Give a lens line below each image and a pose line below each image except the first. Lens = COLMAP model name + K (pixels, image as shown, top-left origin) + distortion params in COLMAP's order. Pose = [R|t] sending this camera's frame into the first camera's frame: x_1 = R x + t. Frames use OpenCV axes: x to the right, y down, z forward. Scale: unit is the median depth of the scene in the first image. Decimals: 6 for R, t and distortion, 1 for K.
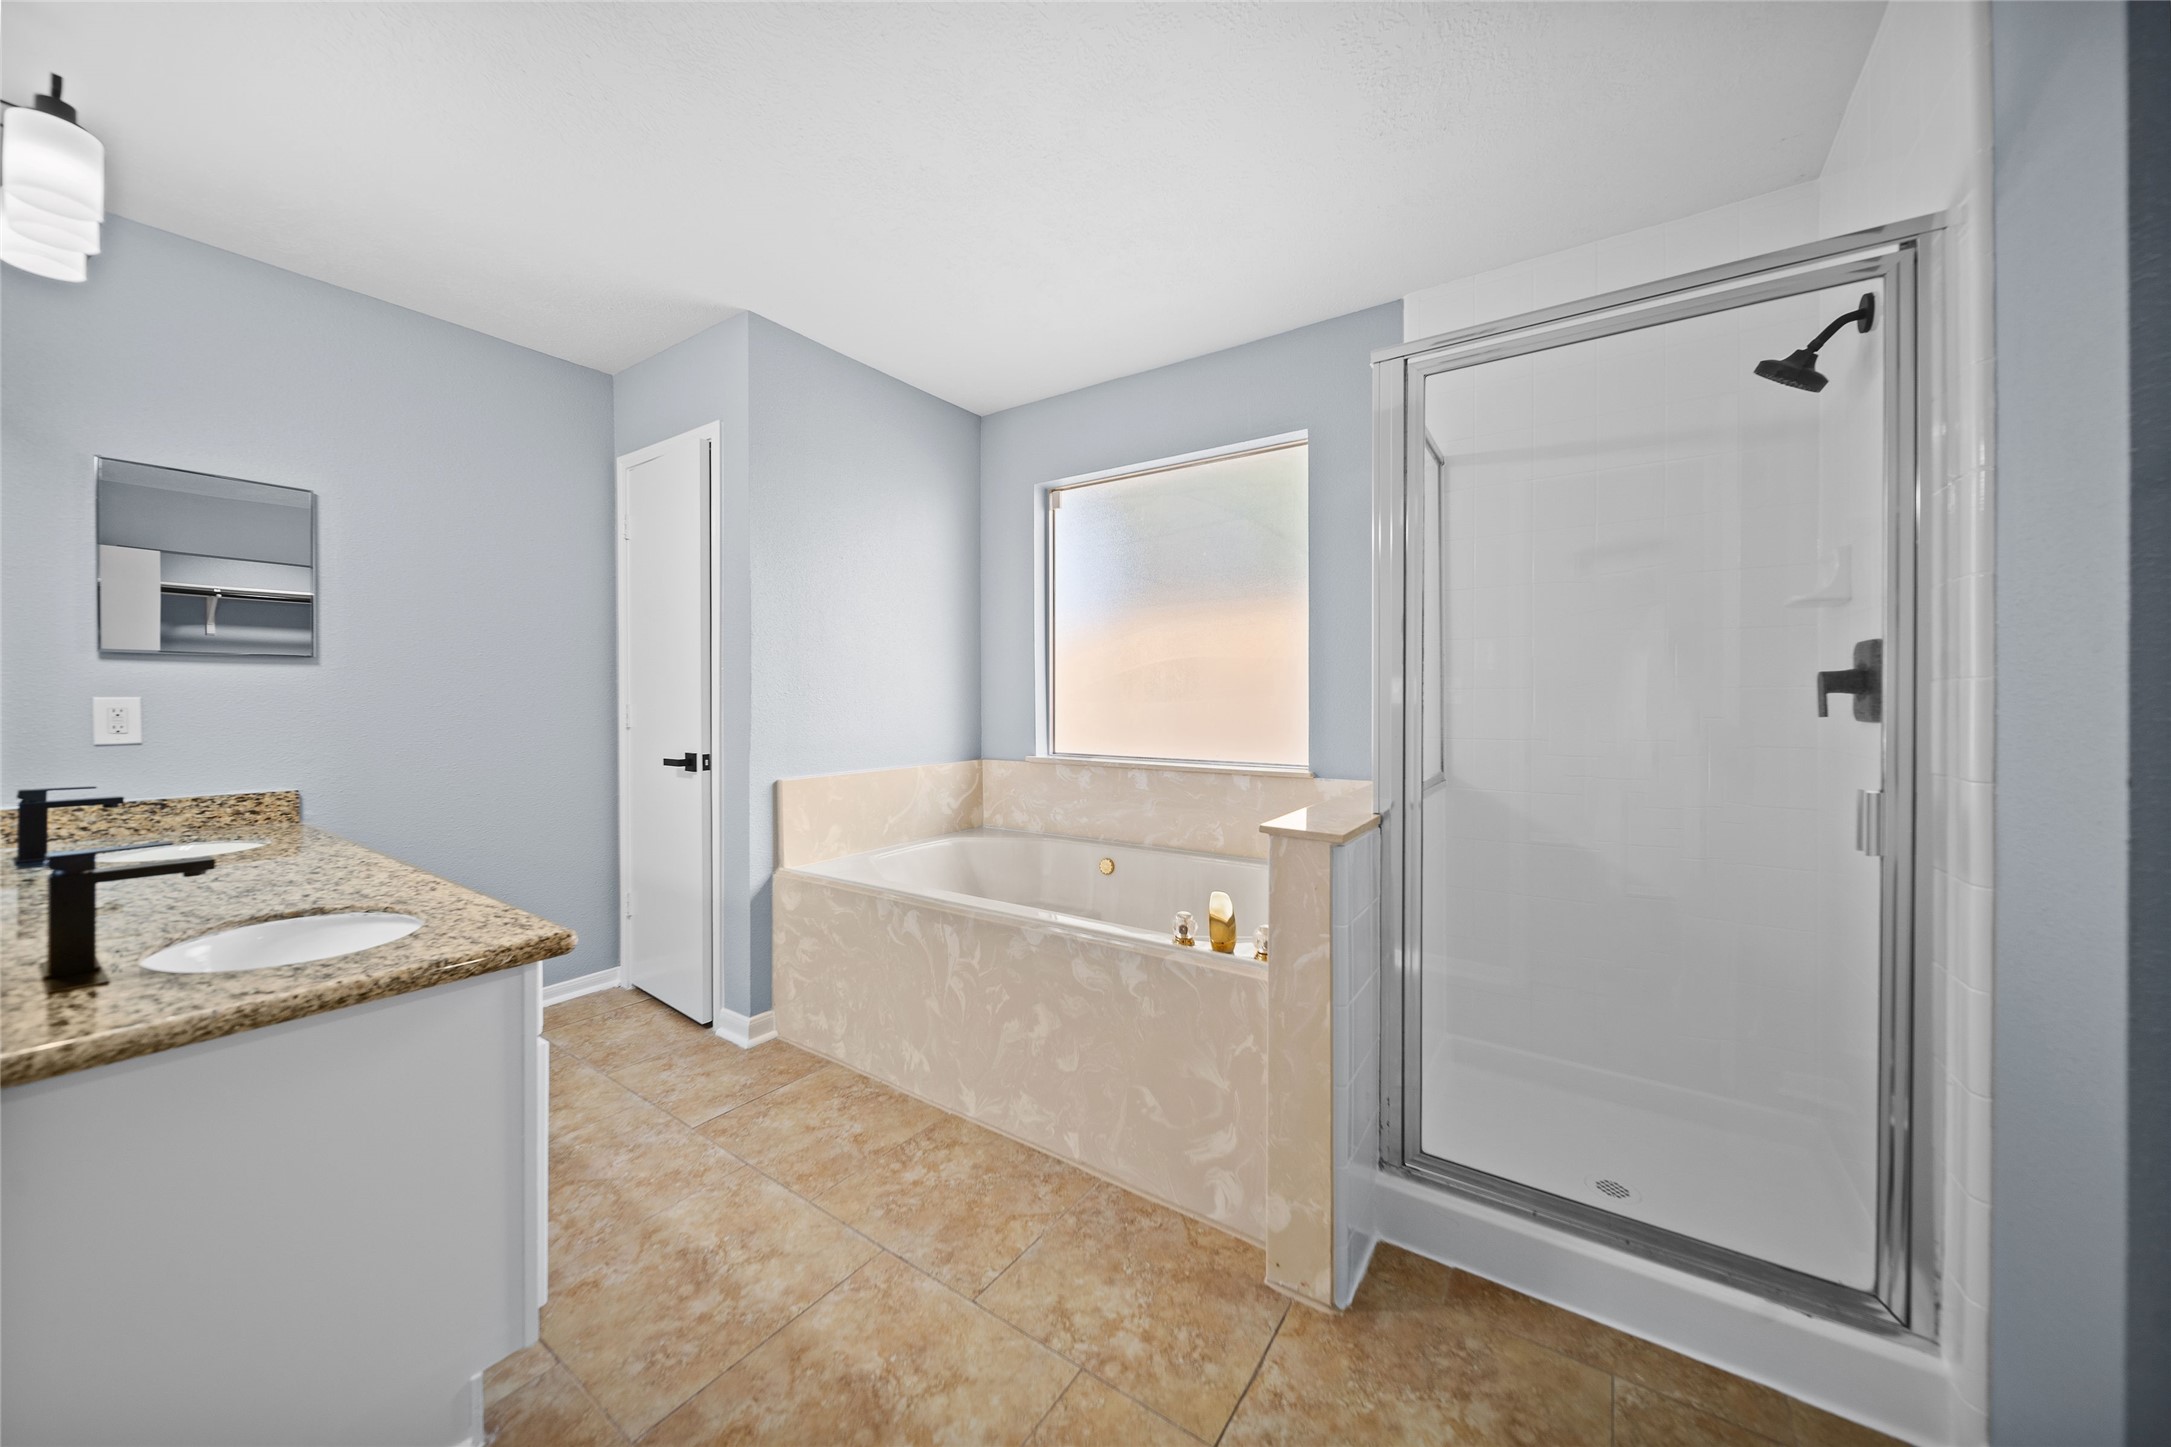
lens RADIAL K [[756.7, 0, 1083.9], [0, 756.7, 704.3], [0, 0, 1]] dist [0.000008, -0.000185]
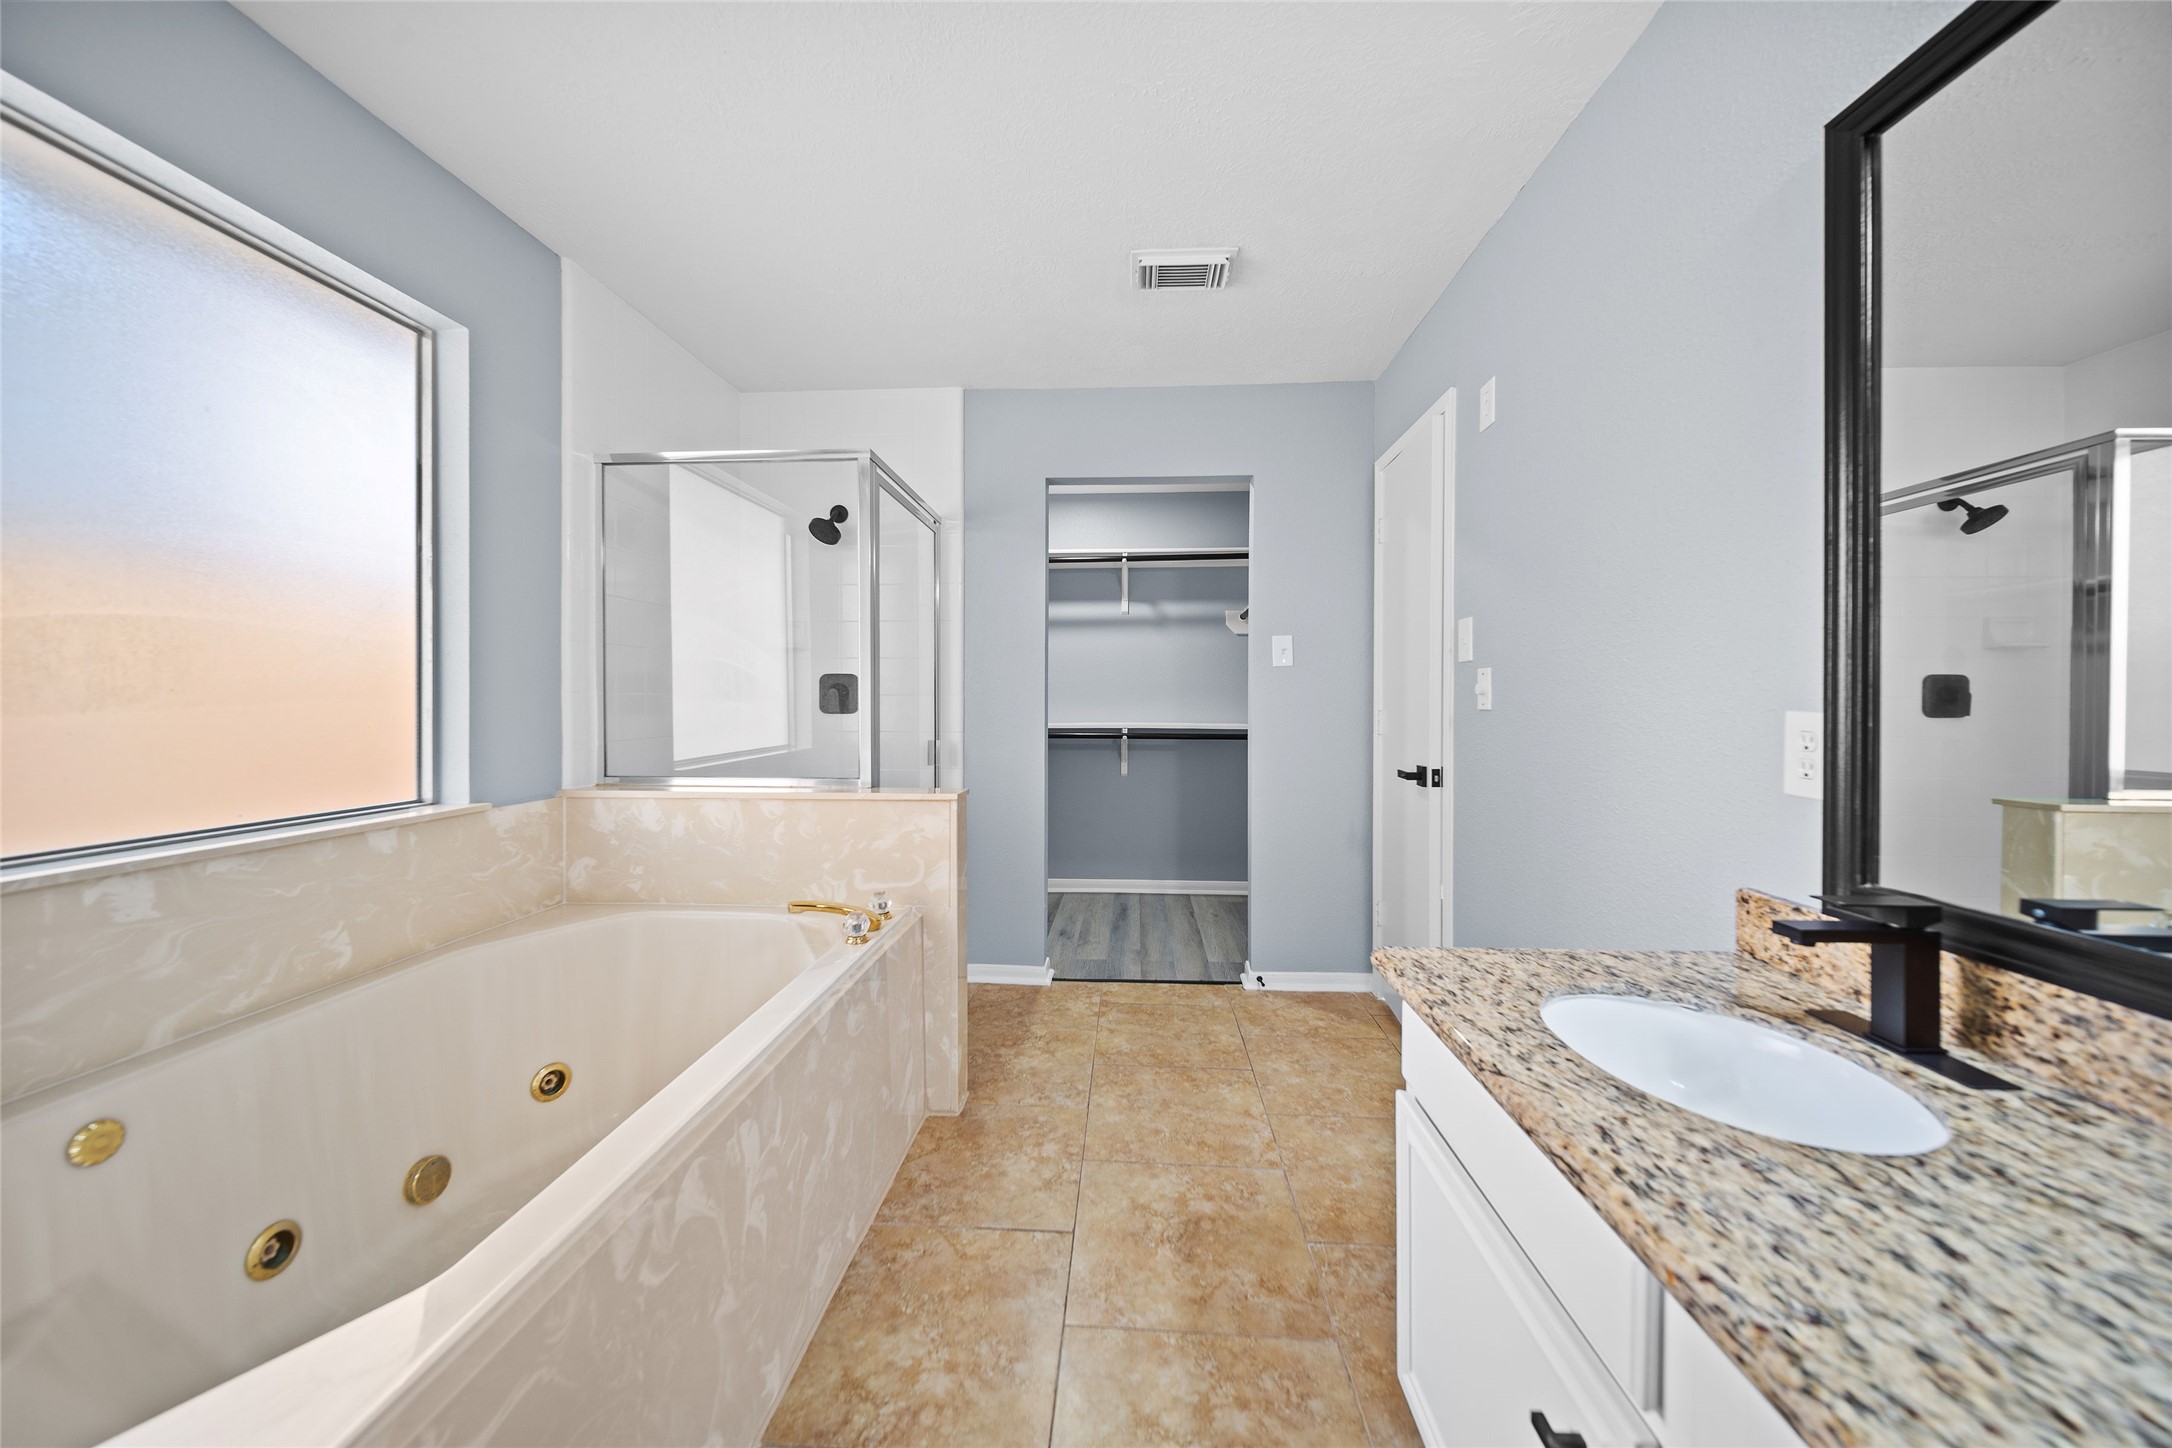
lens RADIAL K [[756.7, 0, 1083.9], [0, 756.7, 705.9], [0, 0, 1]] dist [0.000470, -0.000170]
pose [[-0.509359, -0.008191, 0.860515, -0.872364], [0.003467, 0.999927, 0.011570, -0.016316], [-0.860547, 0.008876, -0.509293, 1.200849]]
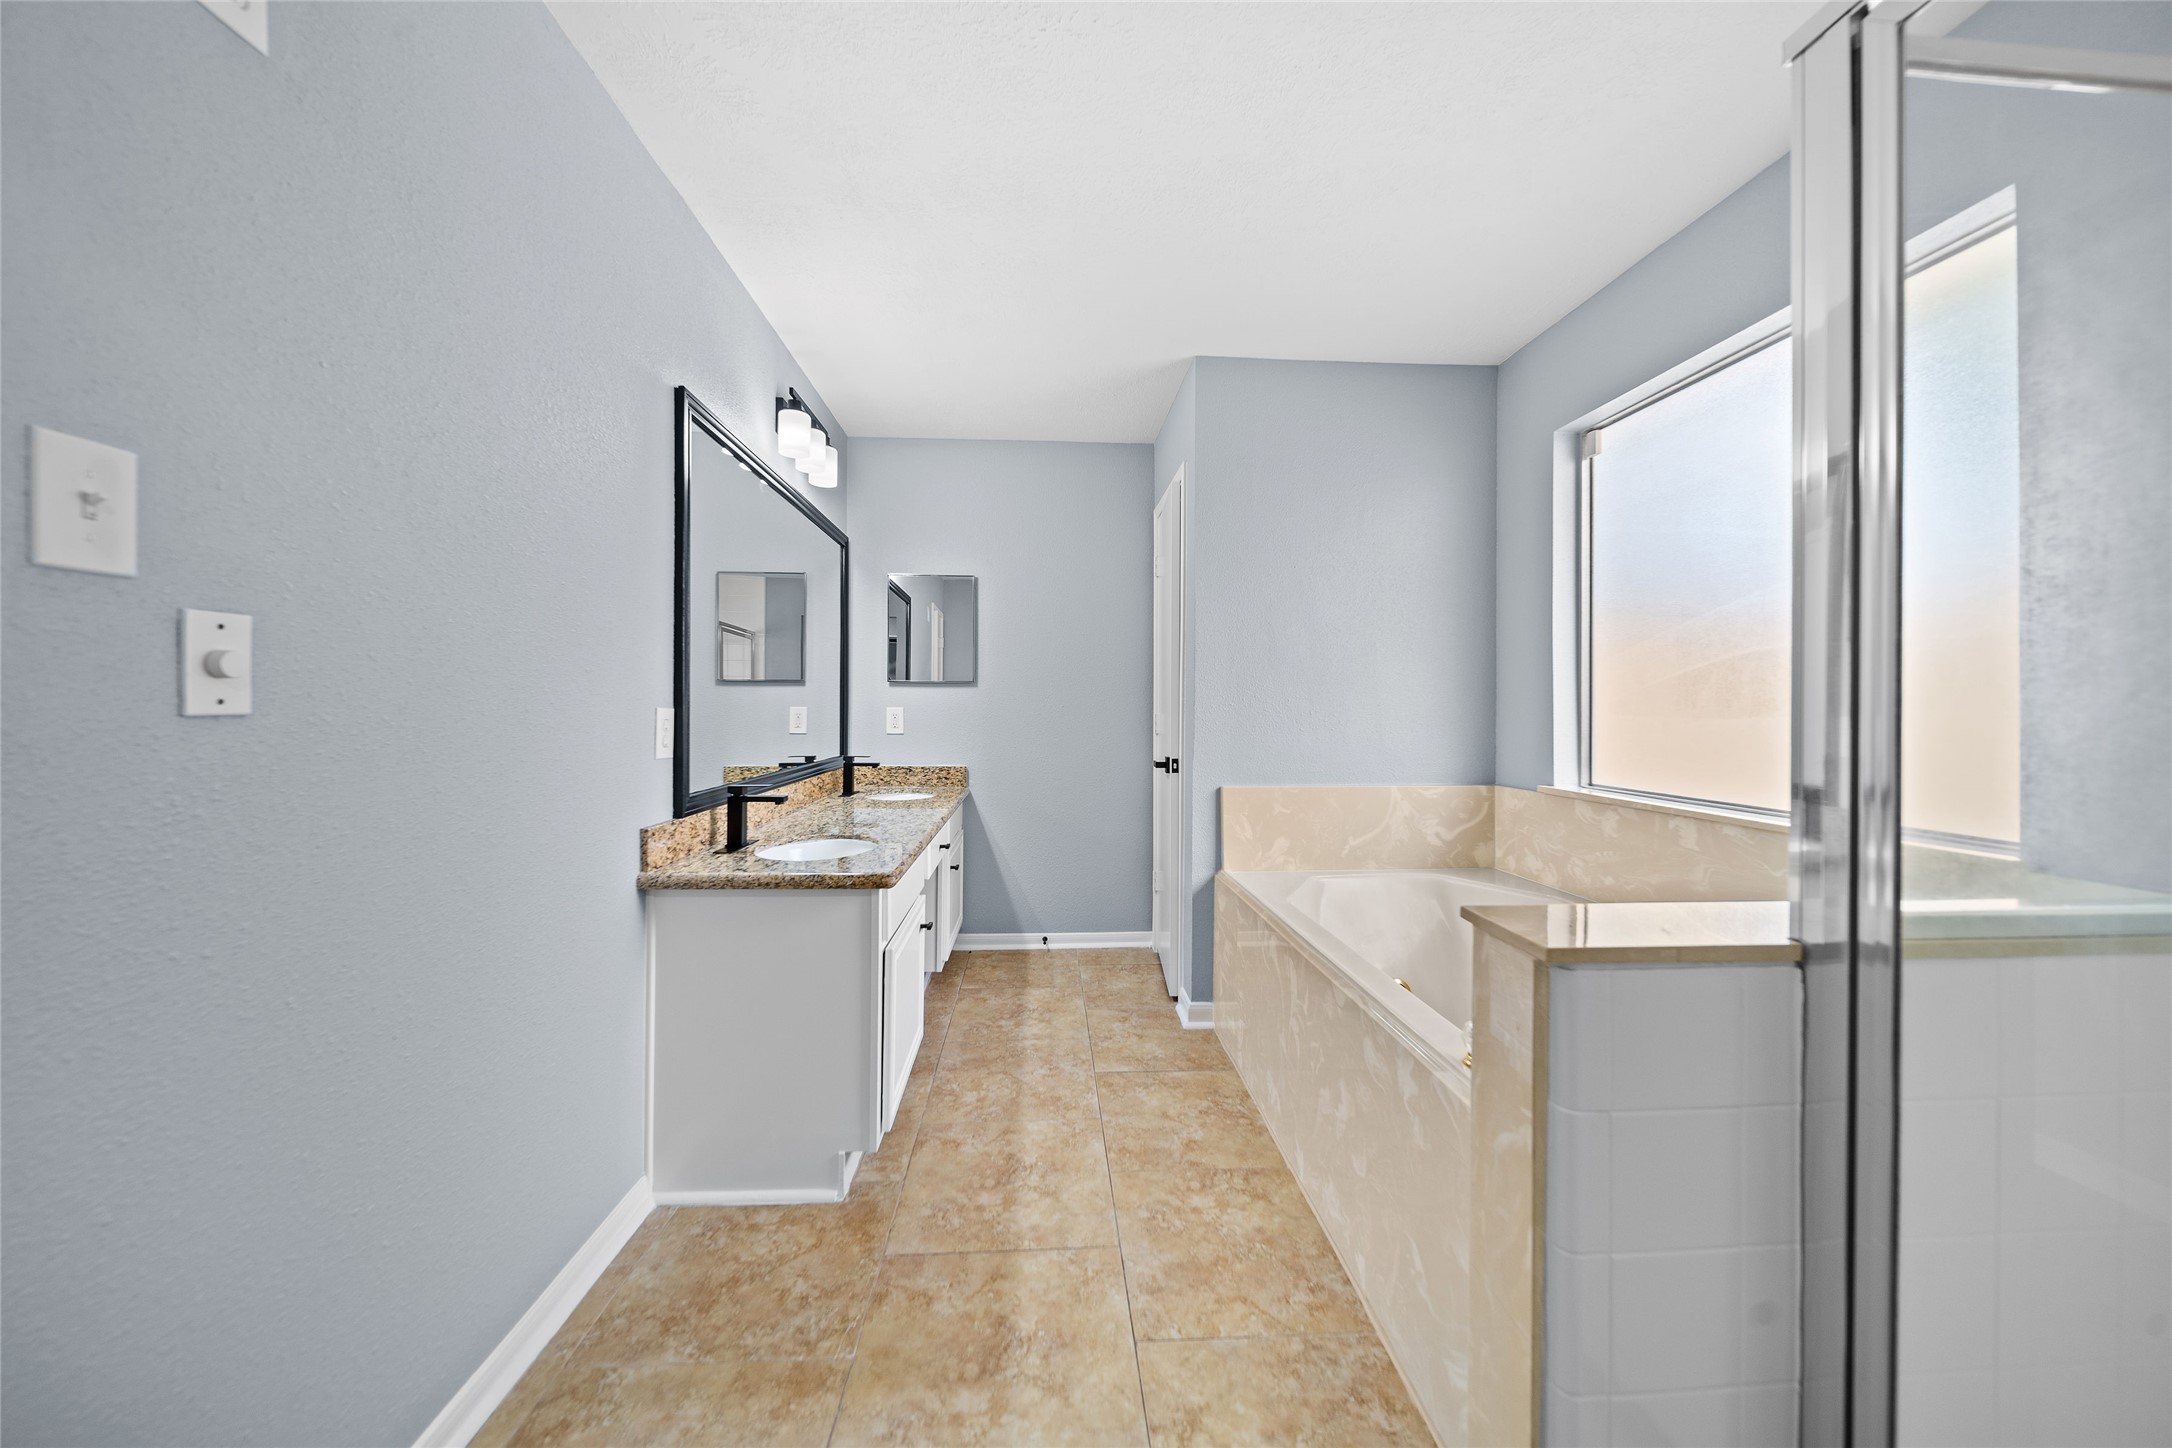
lens RADIAL K [[756.7, 0, 1083.9], [0, 756.7, 705.9], [0, 0, 1]] dist [0.000470, -0.000170]
pose [[0.612713, -0.000195, -0.790306, 0.436753], [-0.009503, 0.999926, -0.007614, -0.004489], [0.790248, 0.012176, 0.612666, 0.271571]]
